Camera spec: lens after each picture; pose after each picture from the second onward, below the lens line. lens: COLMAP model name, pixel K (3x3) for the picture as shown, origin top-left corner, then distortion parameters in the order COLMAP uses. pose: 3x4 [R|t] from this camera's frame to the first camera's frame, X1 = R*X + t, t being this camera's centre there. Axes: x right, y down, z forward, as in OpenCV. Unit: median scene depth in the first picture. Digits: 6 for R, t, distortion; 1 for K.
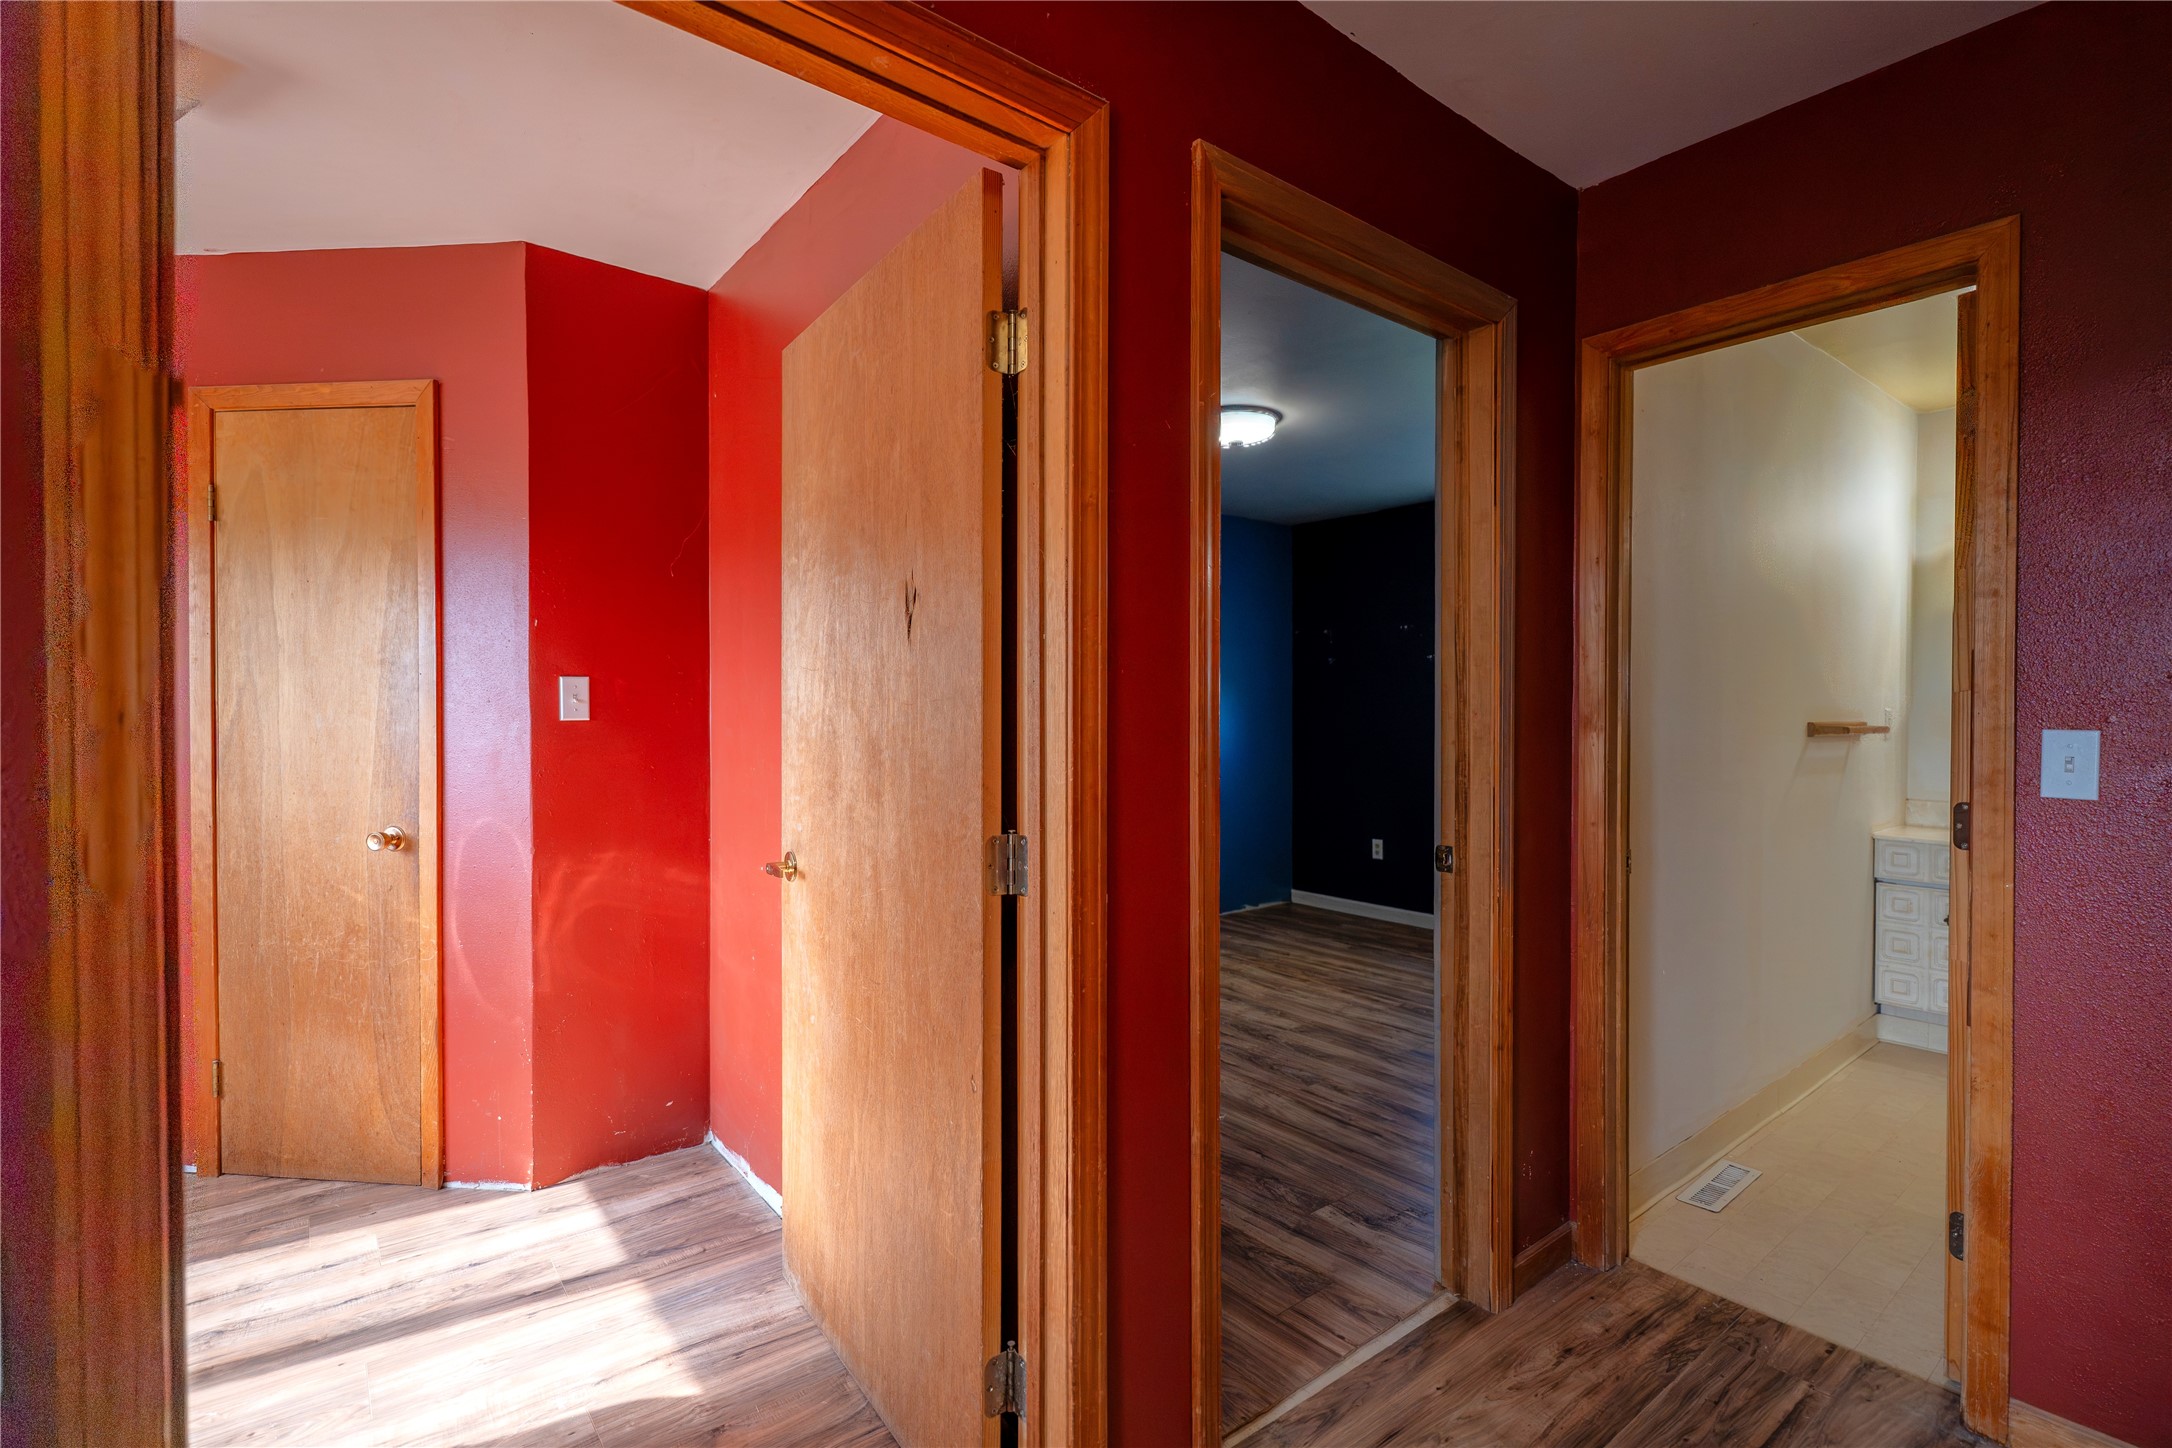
lens RADIAL K [[1020.3, 0, 1105.1], [0, 1020.3, 718.0], [0, 0, 1]] dist [-0.002753, -0.000367]
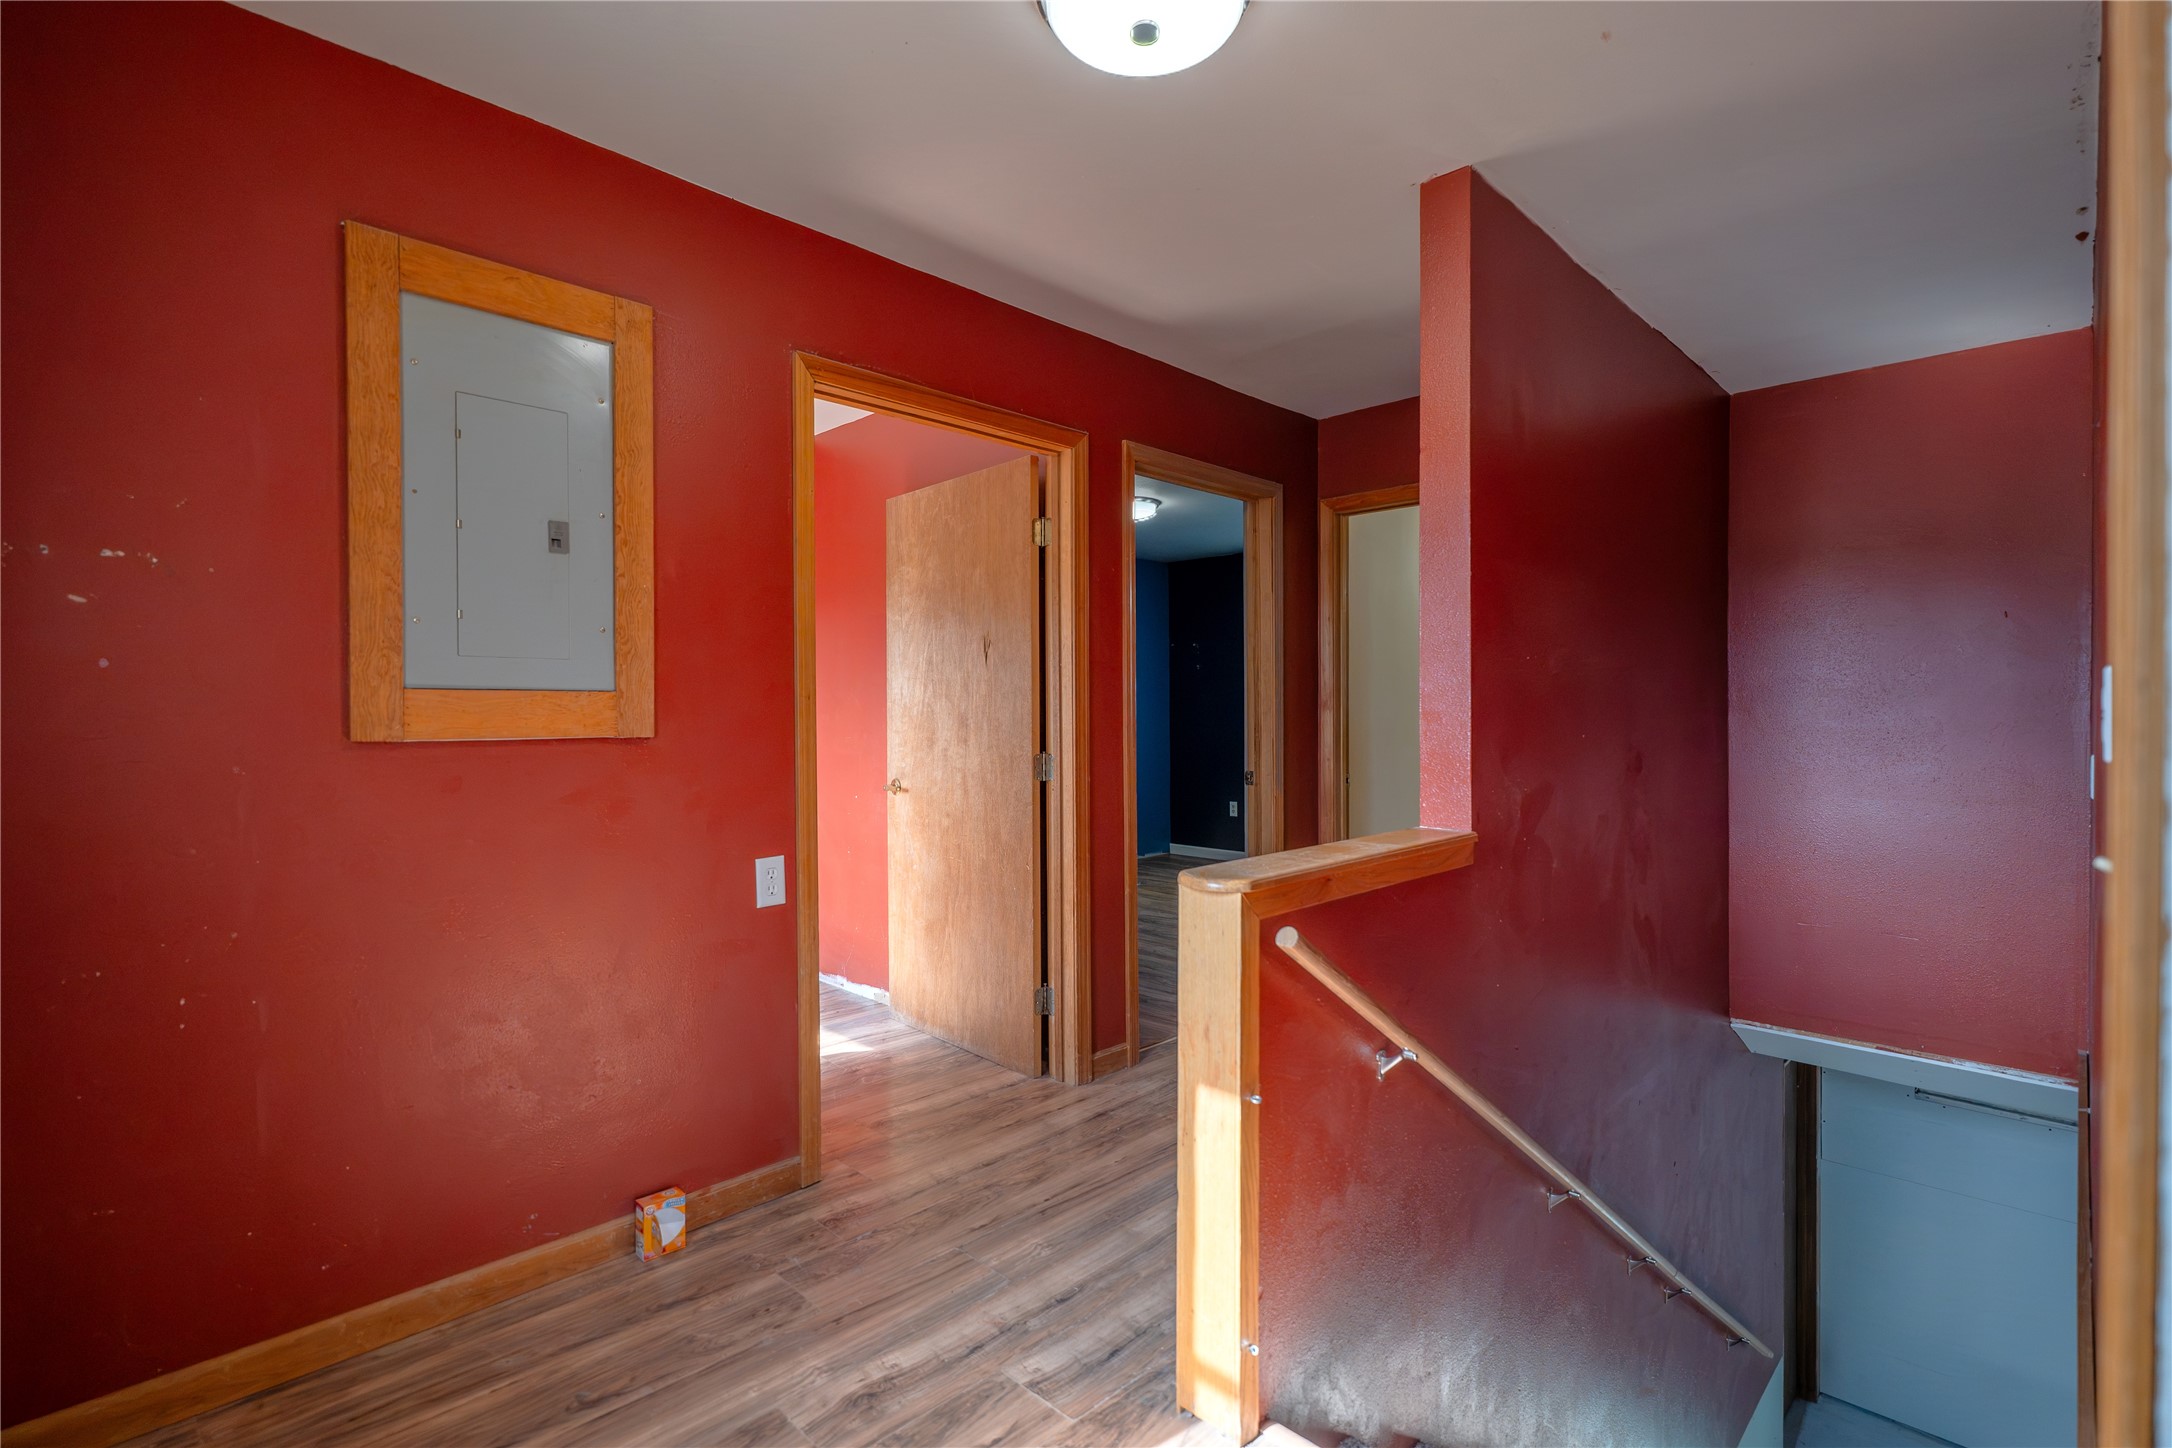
lens RADIAL K [[1020.3, 0, 1105.1], [0, 1020.3, 718.0], [0, 0, 1]] dist [-0.002753, -0.000367]
pose [[0.993035, -0.007034, 0.117614, -0.152276], [0.007143, 0.999974, -0.000504, 0.026840], [-0.117607, 0.001340, 0.993059, -0.841307]]
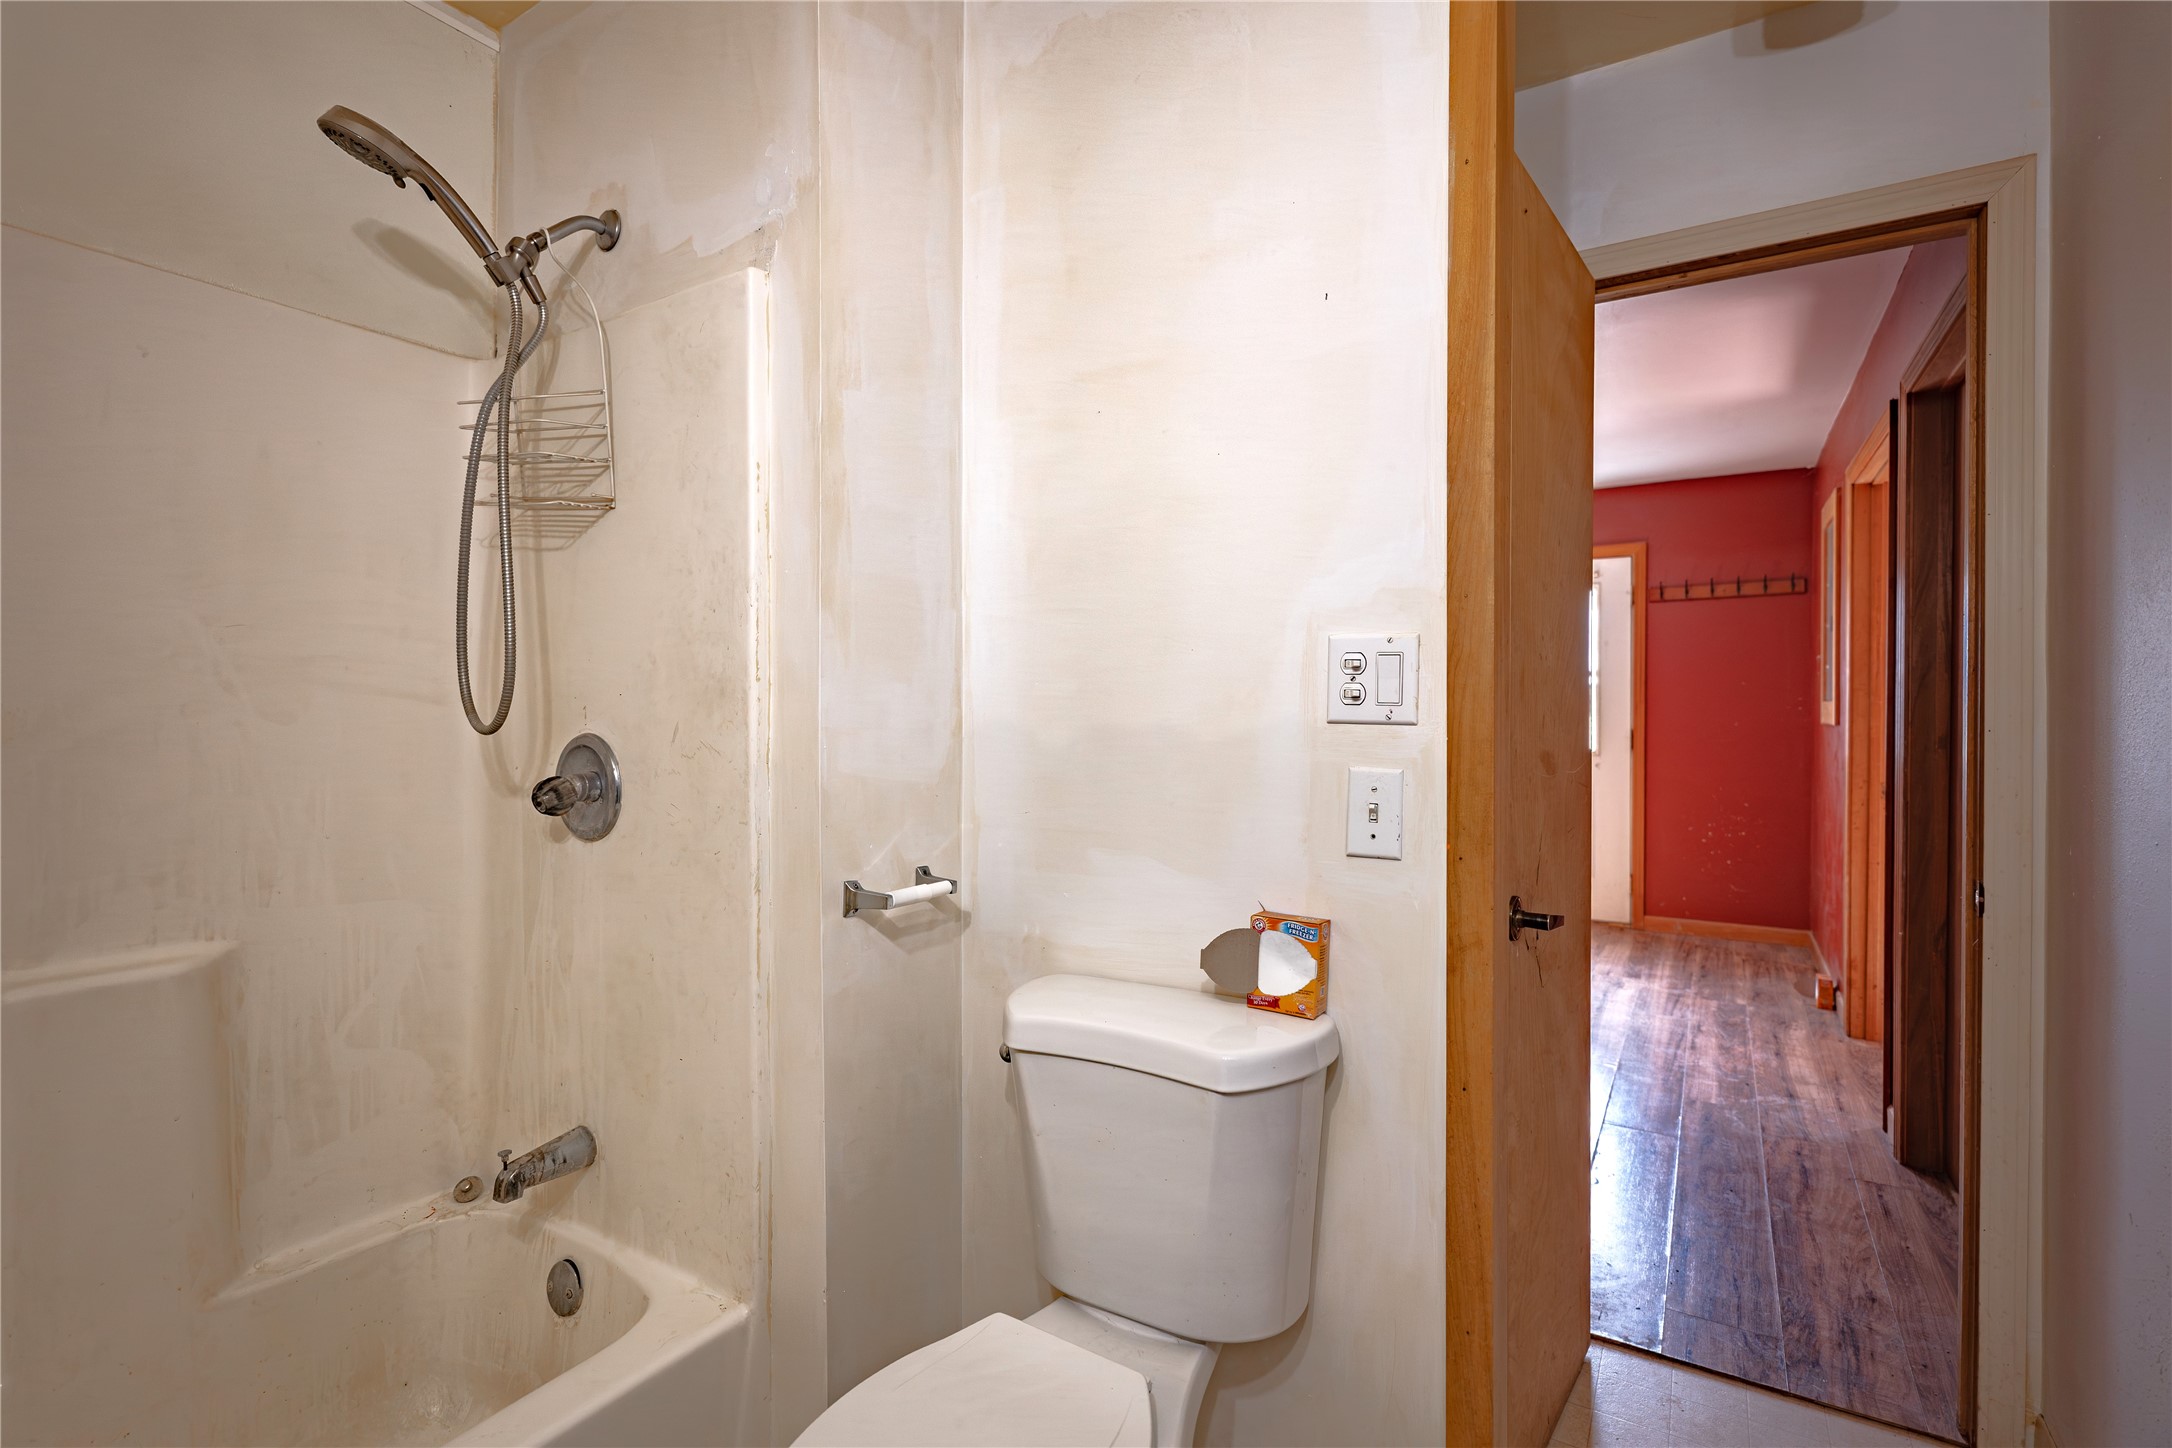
lens RADIAL K [[1013.9, 0, 1083.4], [0, 1013.9, 711.7], [0, 0, 1]] dist [0.005134, -0.000169]
pose [[-0.947526, 0.000829, -0.319677, 1.400974], [-0.003683, 0.999902, 0.013511, -0.001099], [0.319657, 0.013980, -0.947430, 1.544522]]
